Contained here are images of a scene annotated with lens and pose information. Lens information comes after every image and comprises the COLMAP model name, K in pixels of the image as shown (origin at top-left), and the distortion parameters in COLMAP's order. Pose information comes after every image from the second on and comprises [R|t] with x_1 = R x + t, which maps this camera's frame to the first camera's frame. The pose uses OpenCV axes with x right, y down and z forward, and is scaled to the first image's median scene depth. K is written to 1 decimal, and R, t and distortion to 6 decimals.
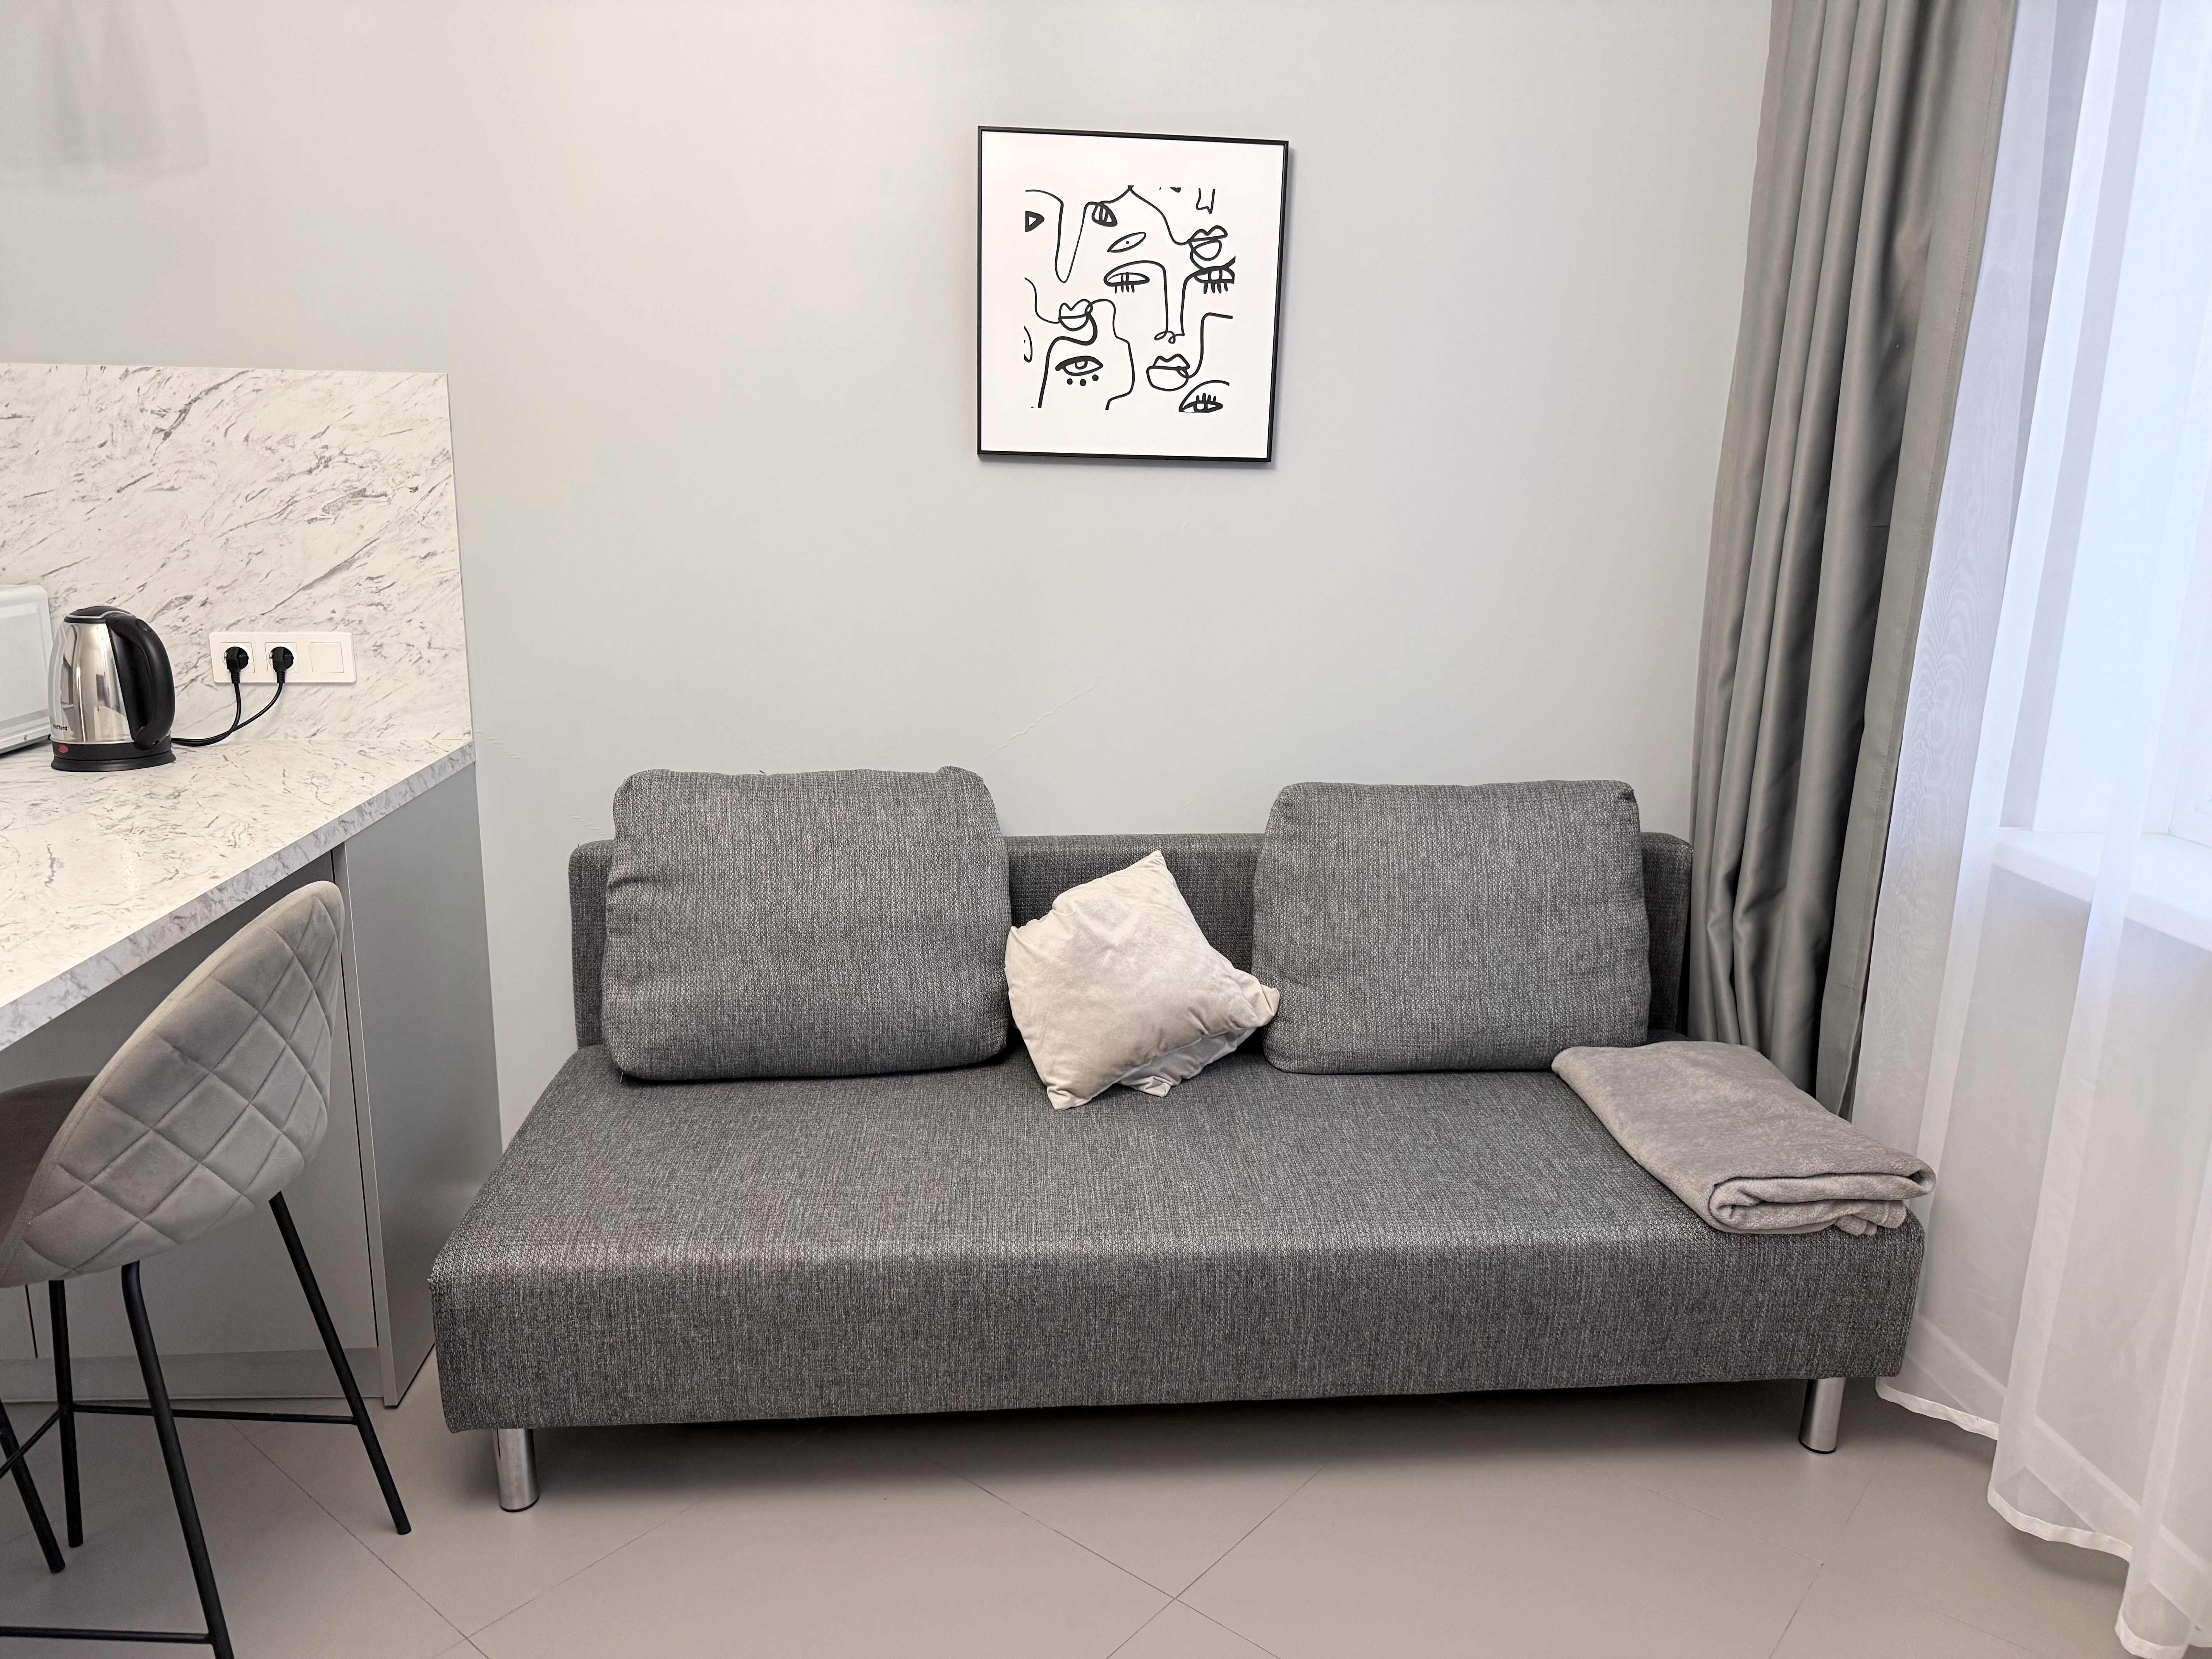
lens RADIAL K [[1547.3, 0, 1087.1], [0, 1547.3, 823.6], [0, 0, 1]] dist [0.077183, -0.103897]
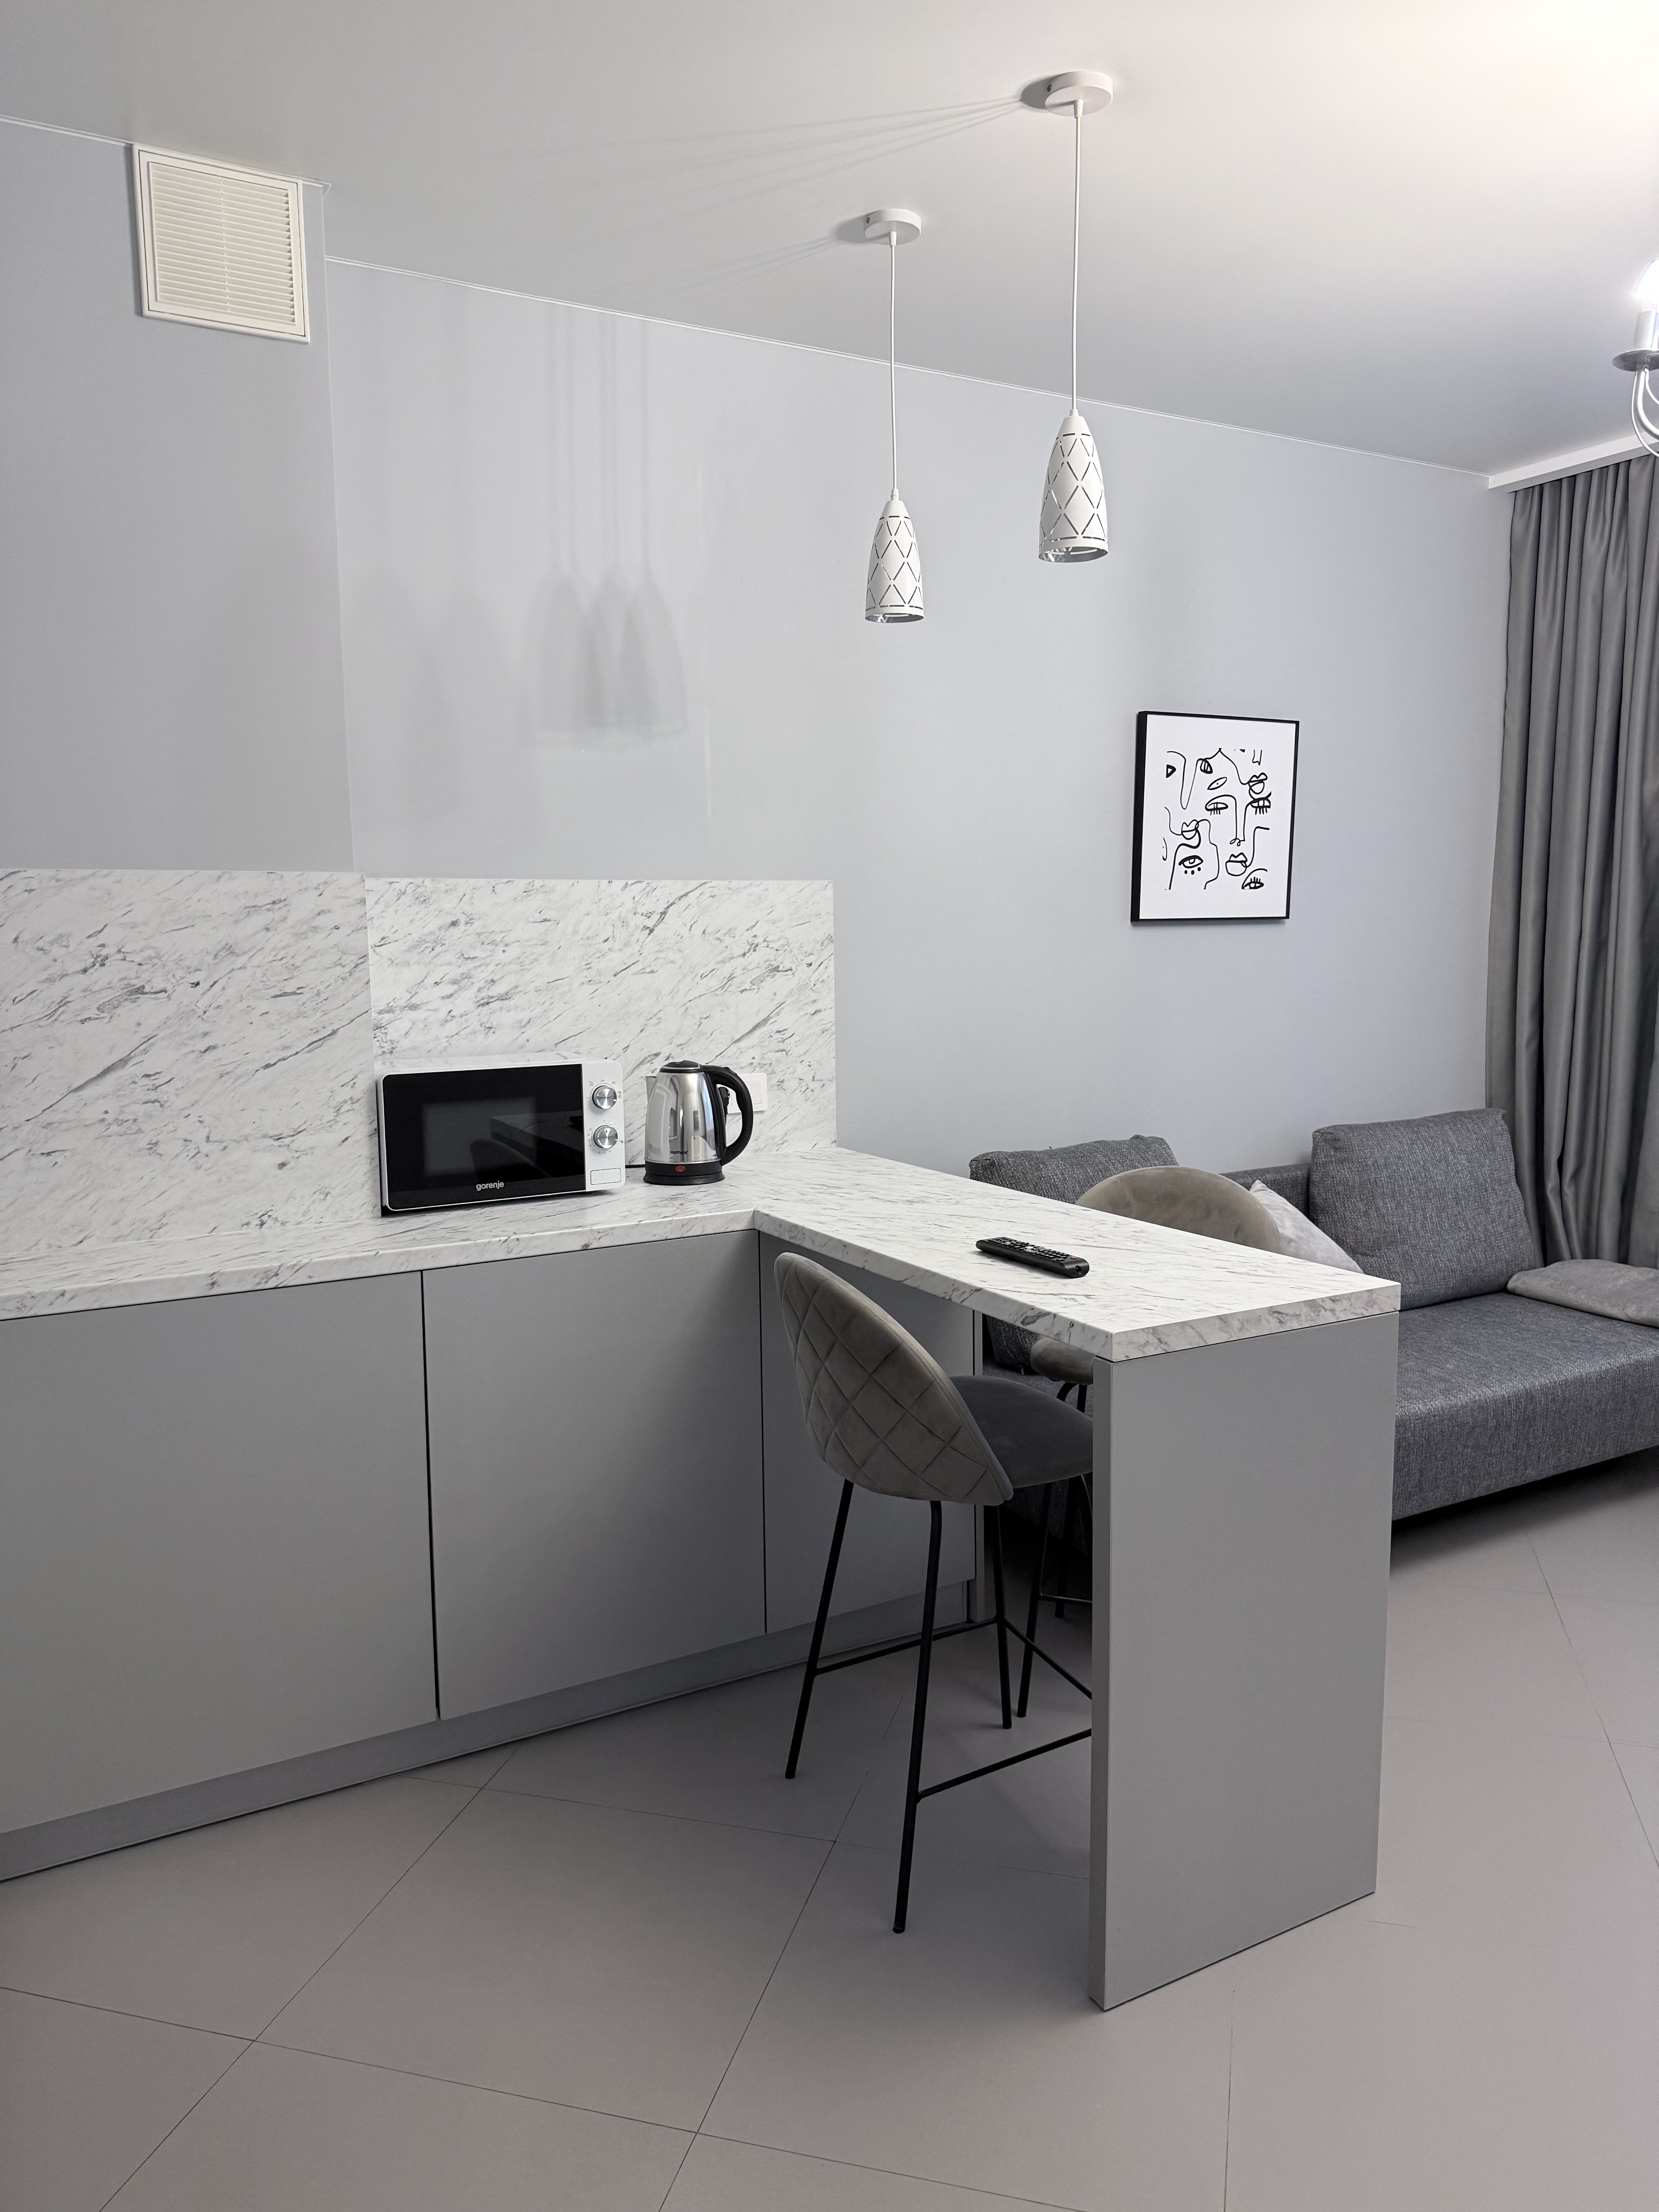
lens RADIAL K [[1547.3, 0, 839.3], [0, 1547.3, 1121.3], [0, 0, 1]] dist [0.077183, -0.103897]
pose [[0.915920, -0.083864, 0.392501, -0.953501], [0.120927, 0.990145, -0.070630, 0.018737], [-0.382710, 0.112156, 0.917036, -0.223722]]
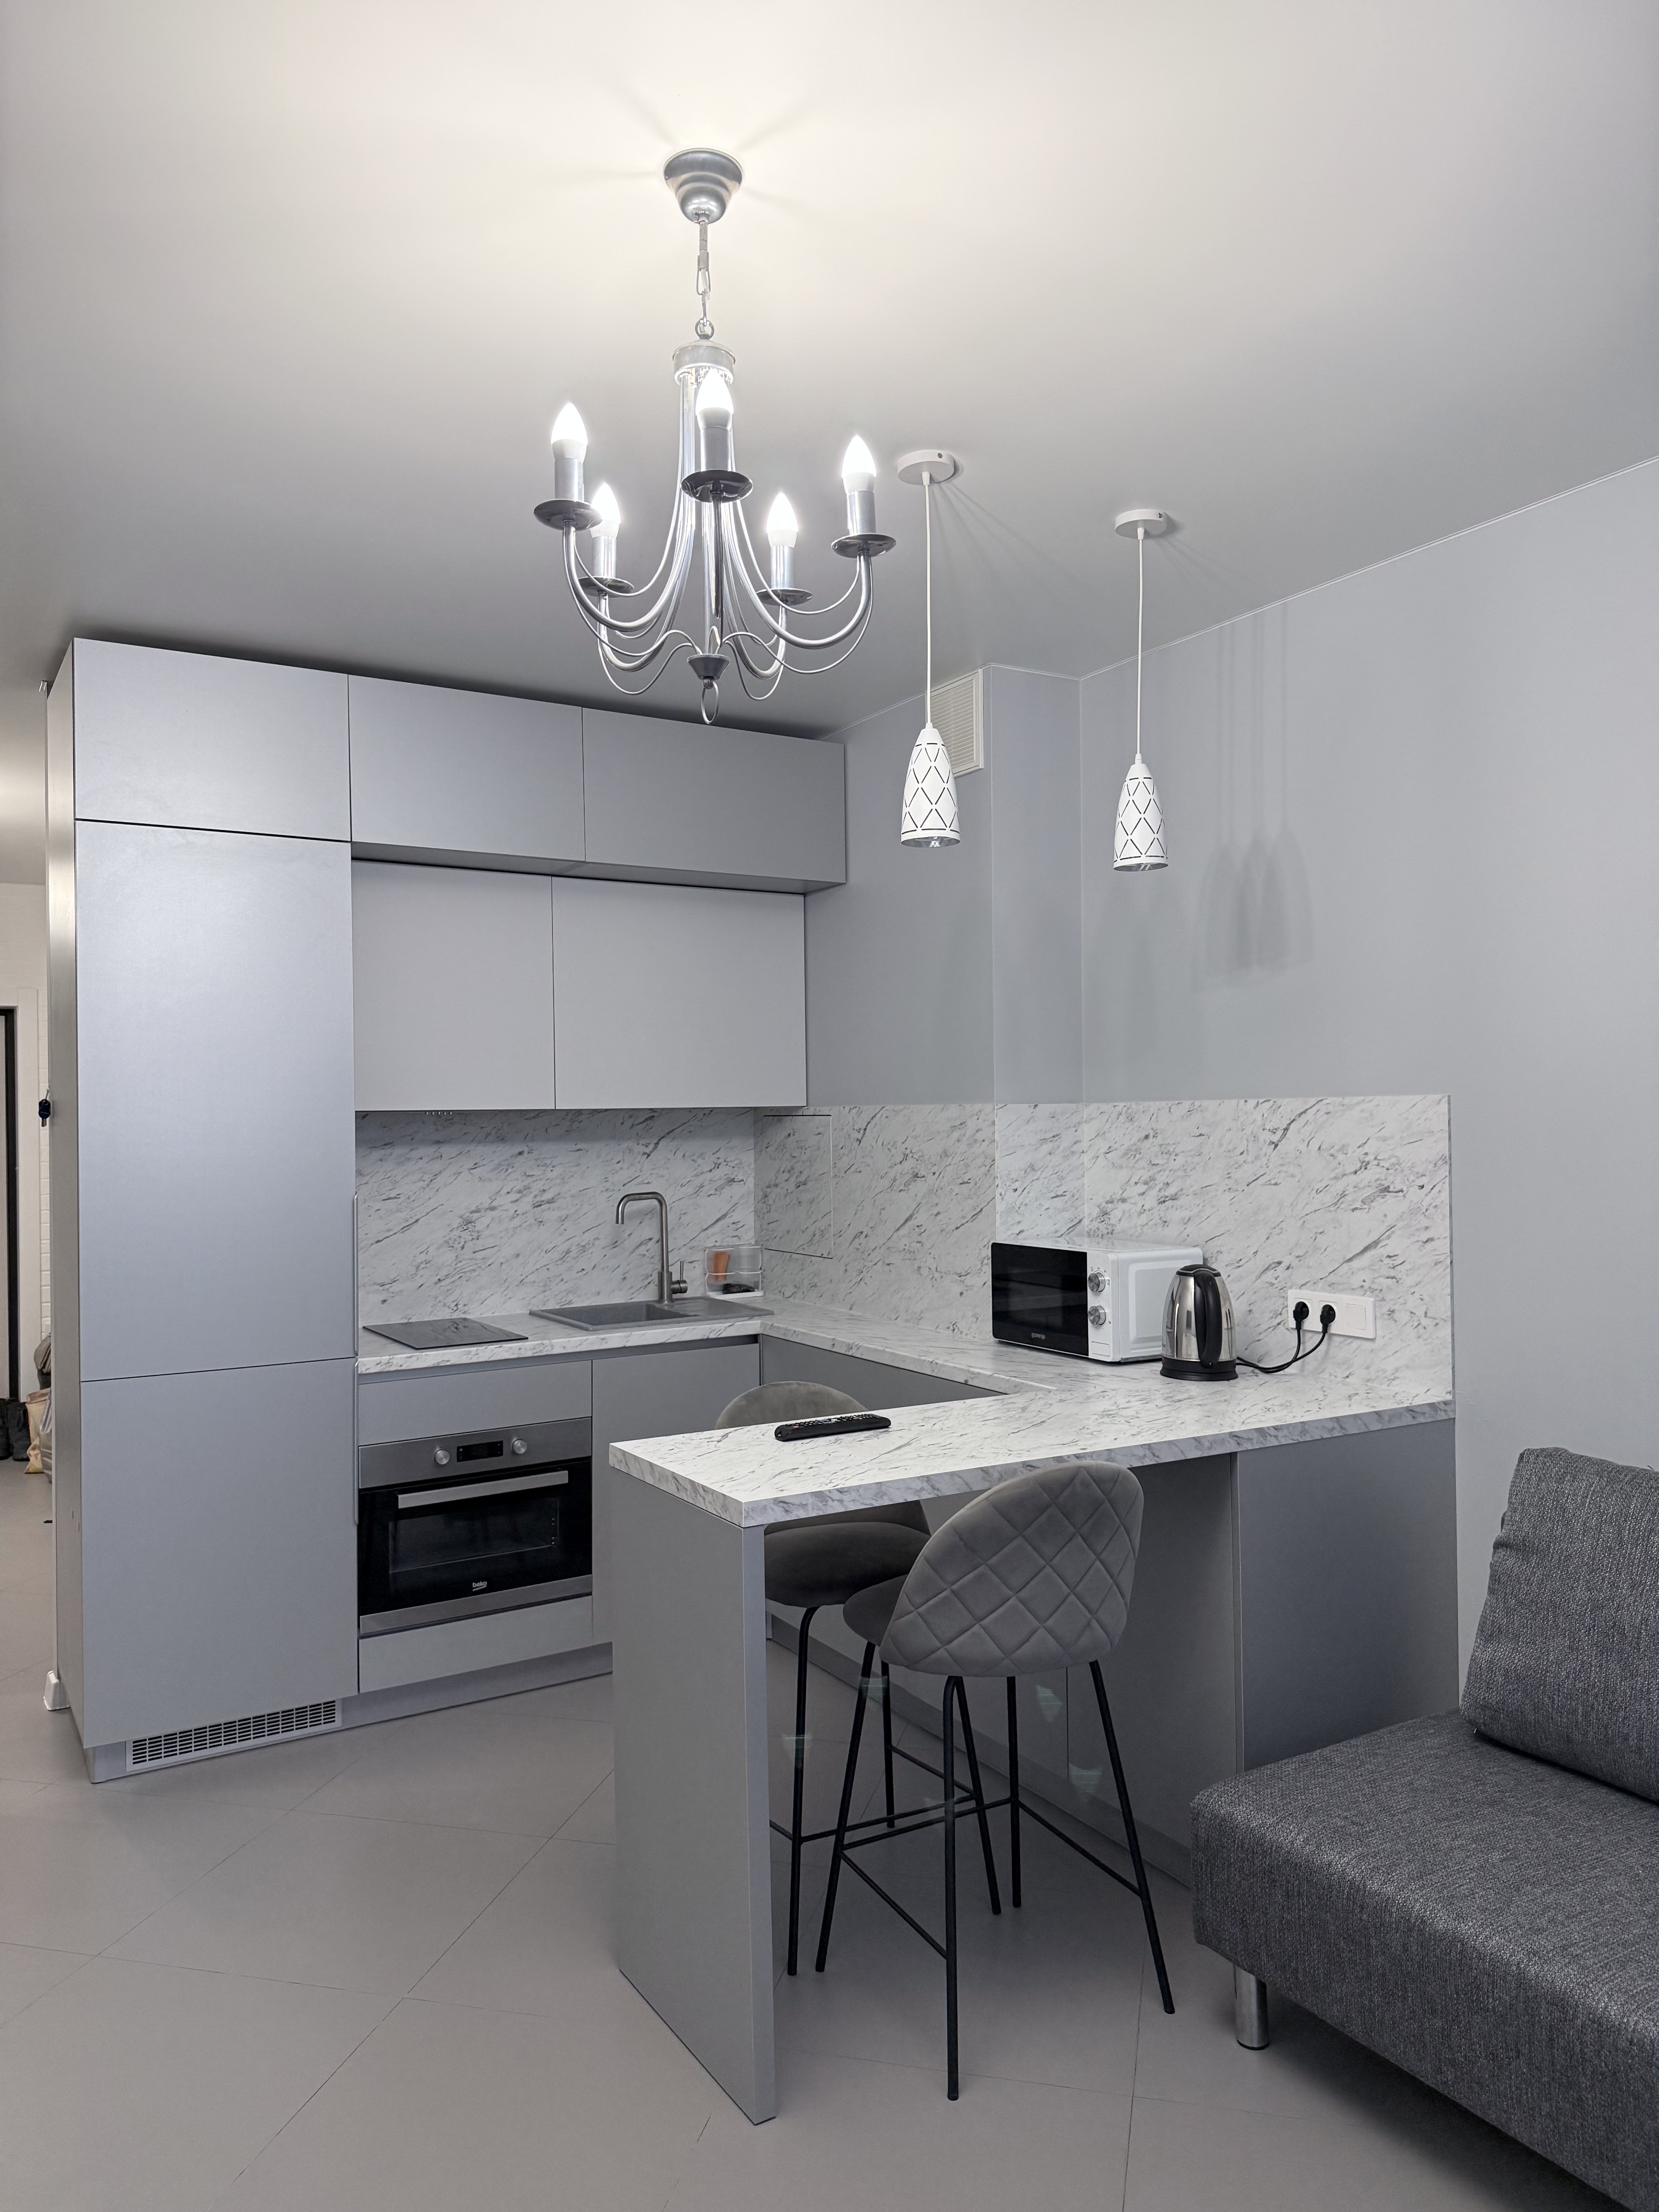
lens RADIAL K [[1547.3, 0, 819.4], [0, 1547.3, 1112.8], [0, 0, 1]] dist [0.077183, -0.103897]
pose [[0.423144, -0.029545, -0.905581, 0.486968], [-0.182659, 0.976166, -0.117197, -0.040904], [0.887460, 0.215003, 0.407662, 0.071839]]
